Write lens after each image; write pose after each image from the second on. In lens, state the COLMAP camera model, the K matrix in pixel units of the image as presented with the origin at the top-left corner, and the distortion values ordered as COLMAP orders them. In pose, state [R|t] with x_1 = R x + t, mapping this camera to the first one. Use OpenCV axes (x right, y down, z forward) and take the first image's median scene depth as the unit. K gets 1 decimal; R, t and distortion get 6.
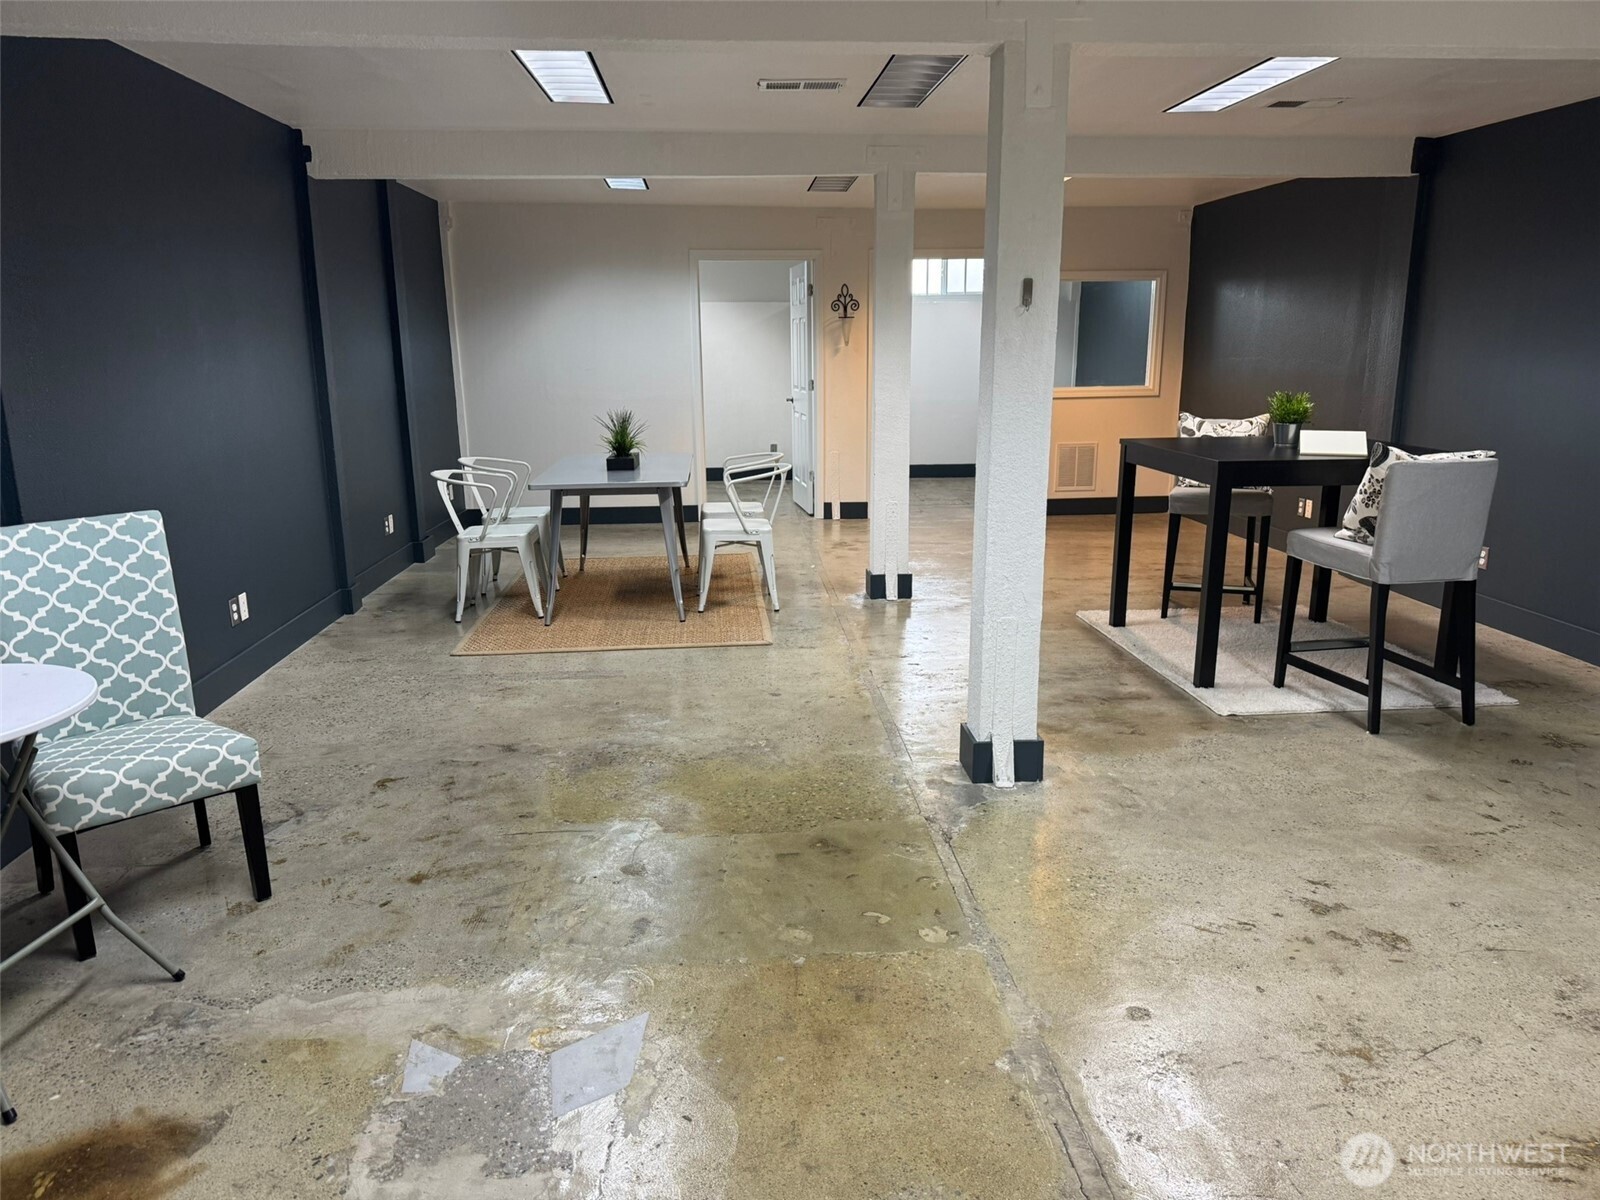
lens RADIAL K [[1119.6, 0, 796.9], [0, 1119.6, 609.5], [0, 0, 1]] dist [0.077719, -0.096682]
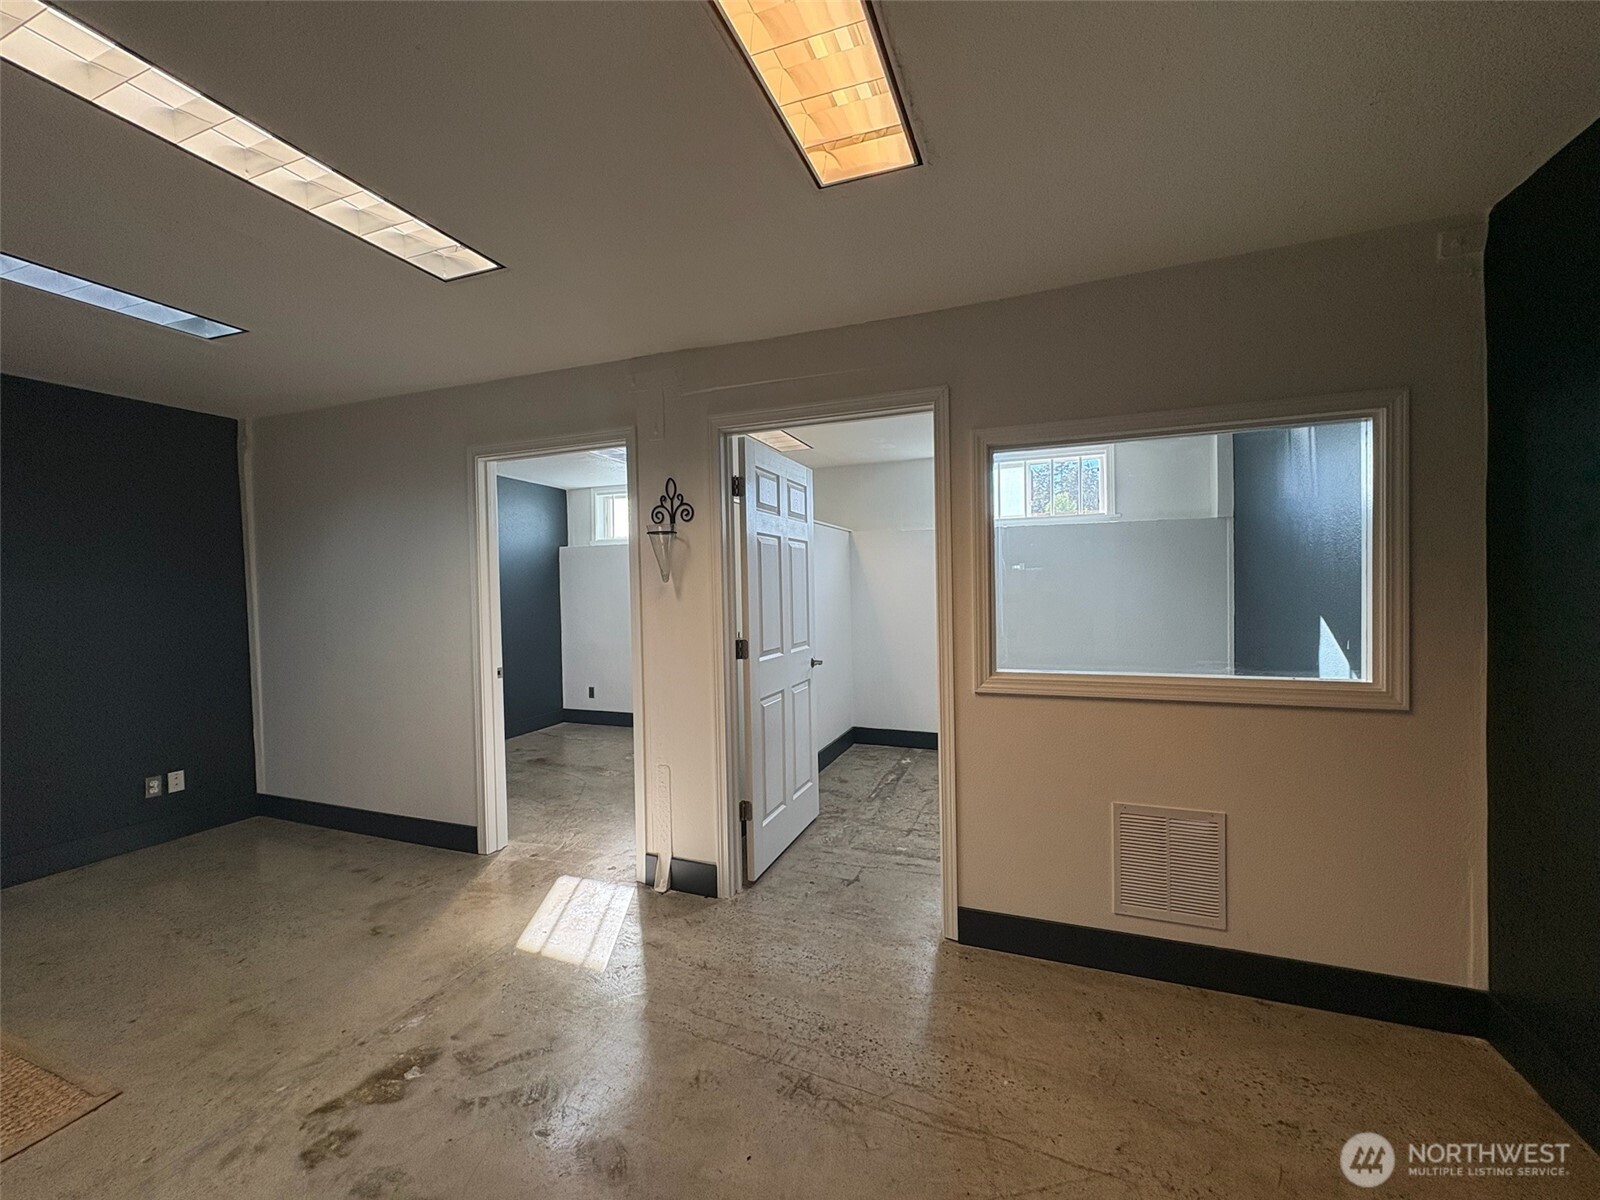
lens RADIAL K [[636.3, 0, 792.5], [0, 636.3, 599.3], [0, 0, 1]] dist [-0.000943, 0.000622]
pose [[0.902125, 0.001897, -0.431470, 0.454429], [-0.091091, 0.978289, -0.186153, -0.335770], [0.421749, 0.207236, 0.882712, 1.449791]]
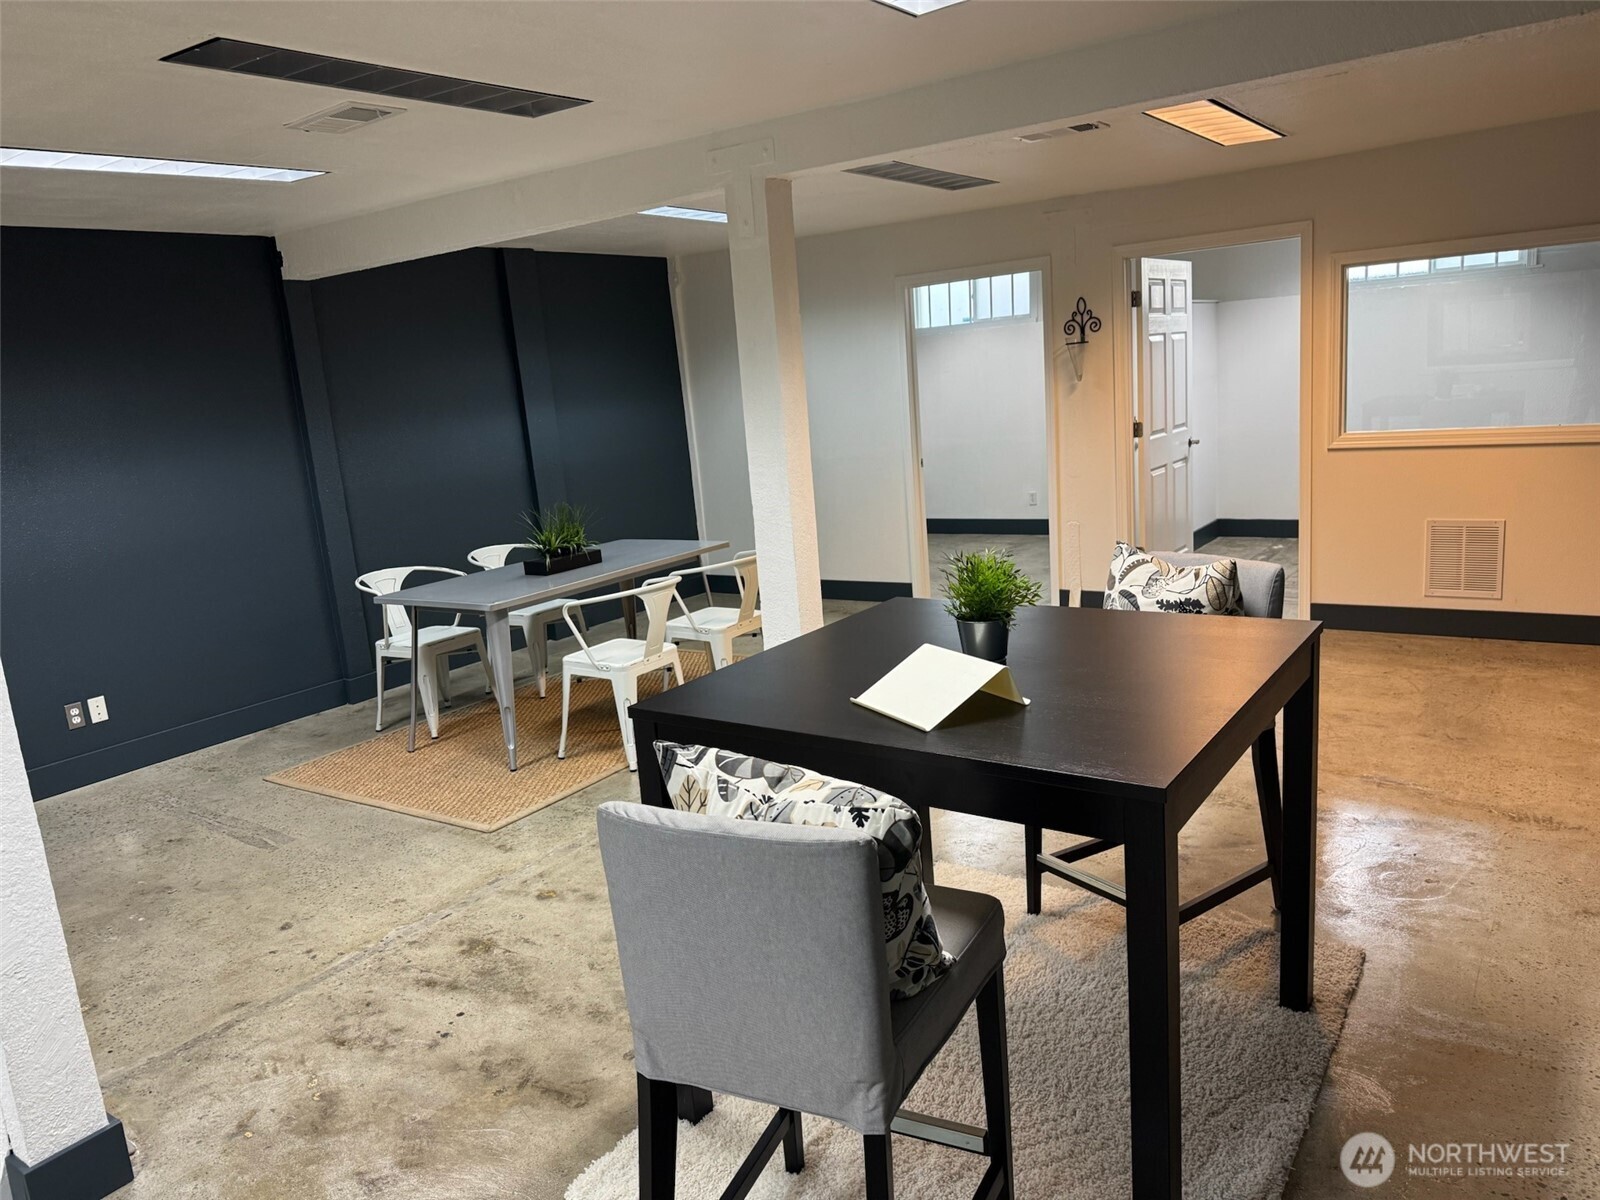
lens RADIAL K [[1119.6, 0, 802.2], [0, 1119.6, 602.1], [0, 0, 1]] dist [0.077719, -0.096682]
pose [[0.774637, 0.073896, -0.628073, 0.722451], [-0.073075, 0.996956, 0.027170, -0.190325], [0.628170, 0.024850, 0.777680, 0.621025]]
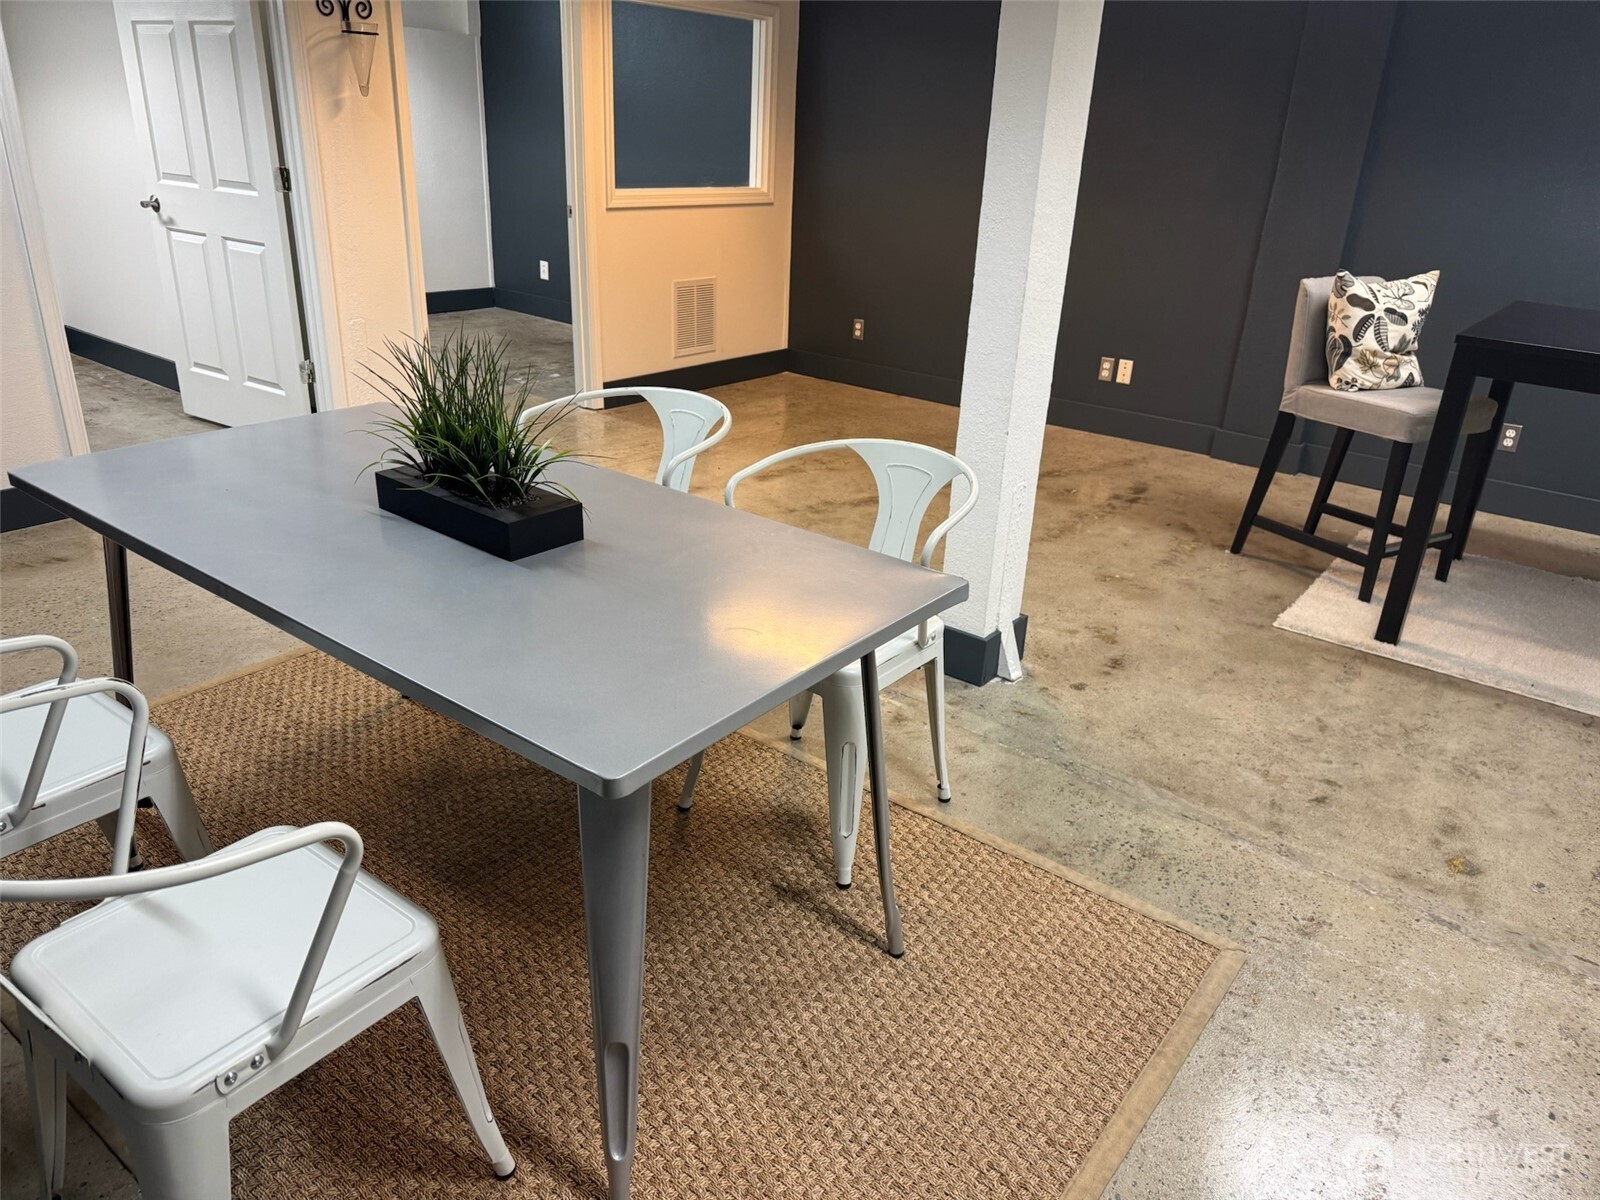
lens RADIAL K [[1119.6, 0, 807.9], [0, 1119.6, 605.7], [0, 0, 1]] dist [0.077719, -0.096682]
pose [[0.663109, -0.257727, 0.702755, -0.433404], [0.118474, 0.963158, 0.241436, -0.232902], [-0.739088, -0.076840, 0.669212, 1.005666]]
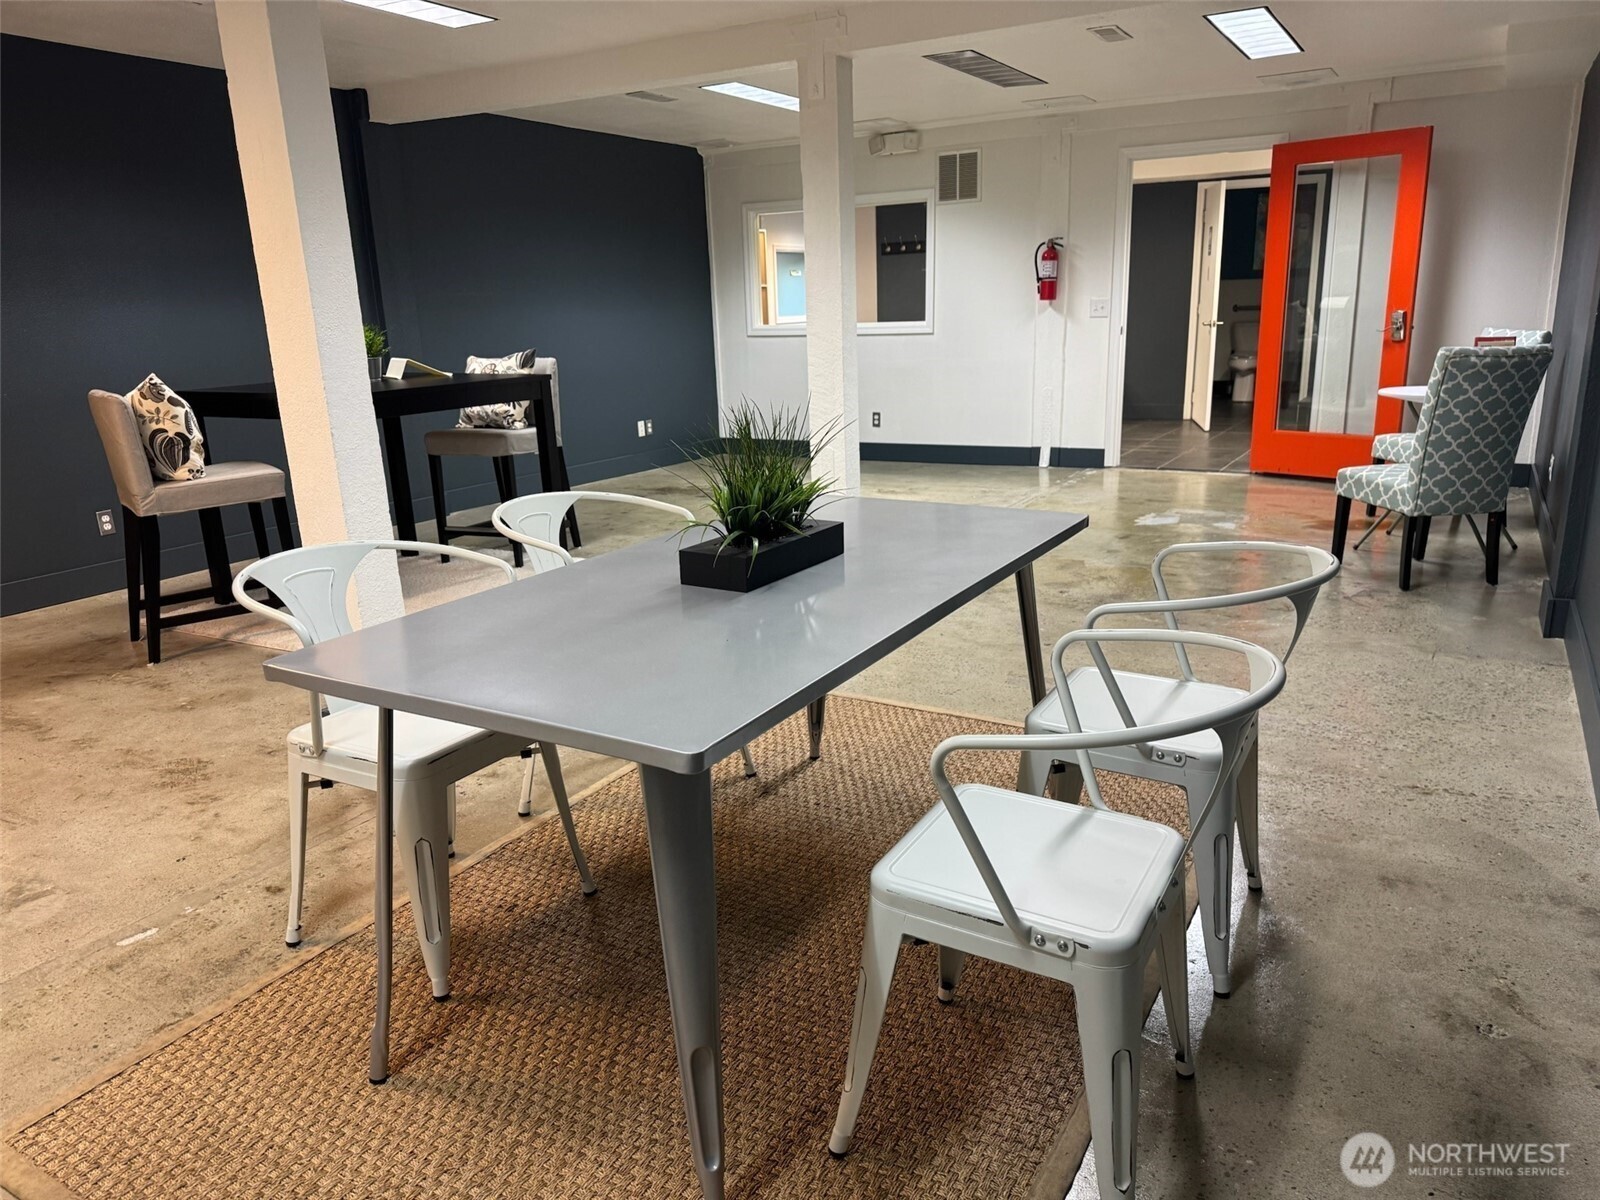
lens RADIAL K [[1119.6, 0, 801.4], [0, 1119.6, 609.2], [0, 0, 1]] dist [0.077719, -0.096682]
pose [[-0.823433, -0.114334, 0.555774, -0.488612], [0.172147, 0.882983, 0.436699, -0.362309], [-0.540669, 0.455267, -0.707396, 1.711329]]
